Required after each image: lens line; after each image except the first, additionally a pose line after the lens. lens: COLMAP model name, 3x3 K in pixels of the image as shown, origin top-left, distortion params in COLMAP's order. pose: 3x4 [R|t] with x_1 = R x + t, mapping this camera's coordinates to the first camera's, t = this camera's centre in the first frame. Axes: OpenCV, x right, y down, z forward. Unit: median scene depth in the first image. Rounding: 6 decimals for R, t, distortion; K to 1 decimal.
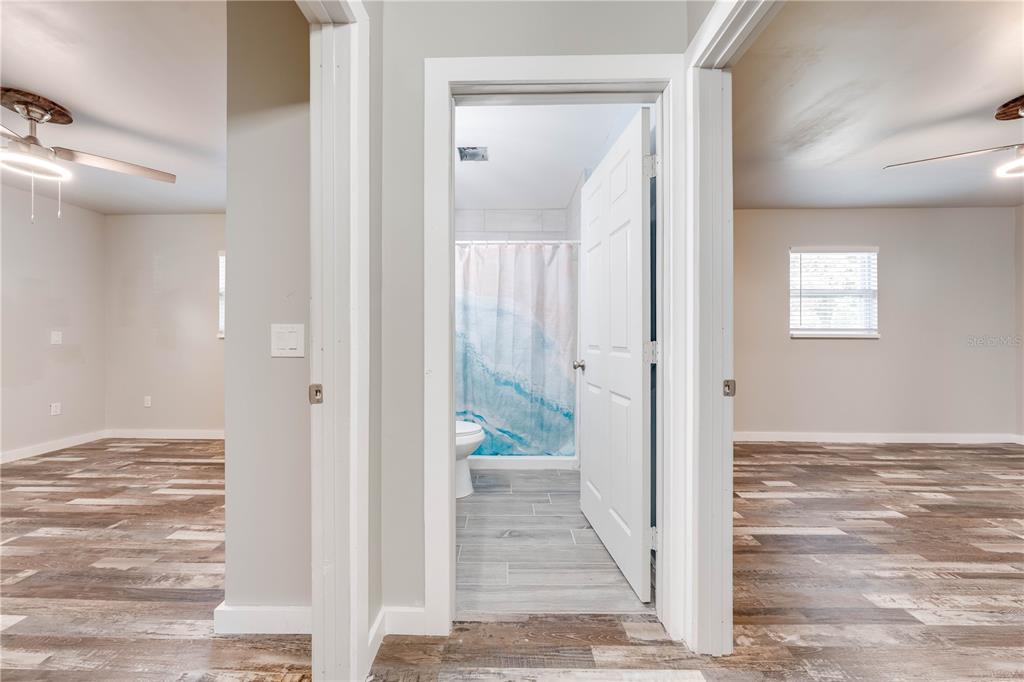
lens RADIAL K [[350.8, 0, 509.0], [0, 350.8, 339.1], [0, 0, 1]] dist [-0.004416, 0.000110]
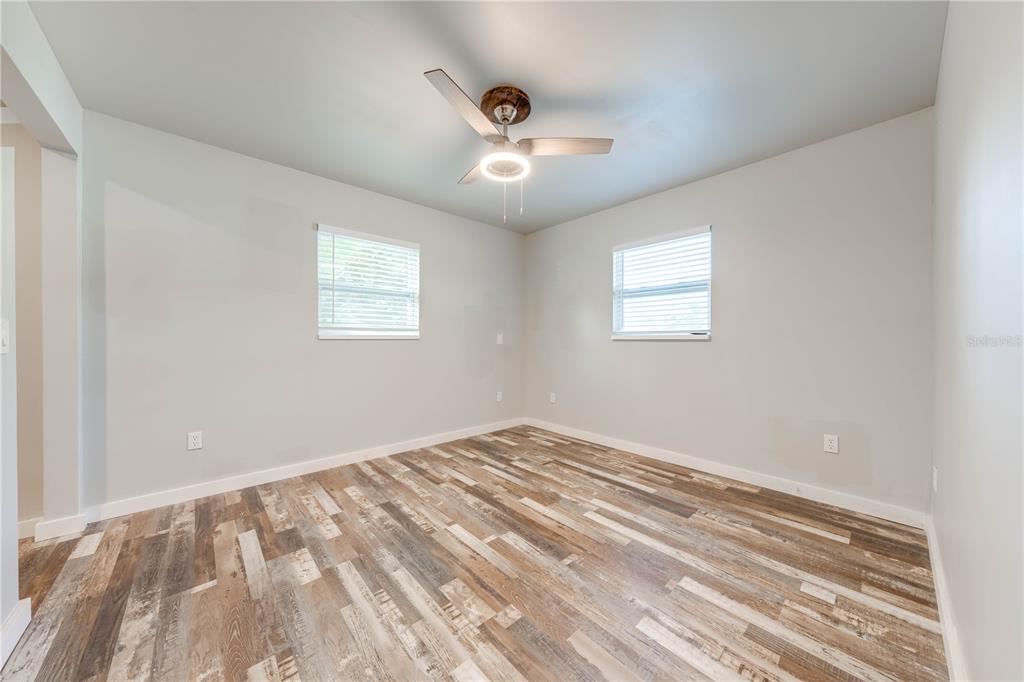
lens RADIAL K [[350.8, 0, 515.5], [0, 350.8, 340.3], [0, 0, 1]] dist [-0.004416, 0.000110]
pose [[0.682096, 0.003257, -0.731255, -0.432329], [-0.006265, 0.999979, -0.001391, 0.006120], [0.731236, 0.005530, 0.682102, 0.237187]]
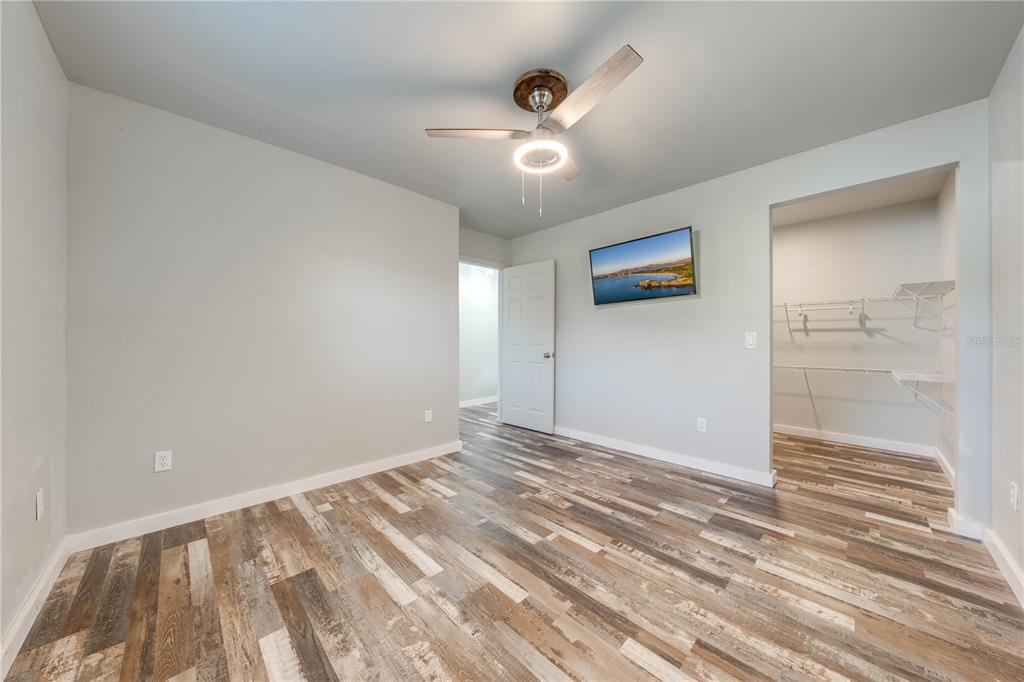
lens RADIAL K [[350.8, 0, 515.7], [0, 350.8, 339.0], [0, 0, 1]] dist [-0.004416, 0.000110]
pose [[-0.706528, -0.000507, 0.707685, -1.379719], [0.001838, 0.999995, 0.002551, -0.004582], [-0.707683, 0.003103, -0.706523, 1.184448]]
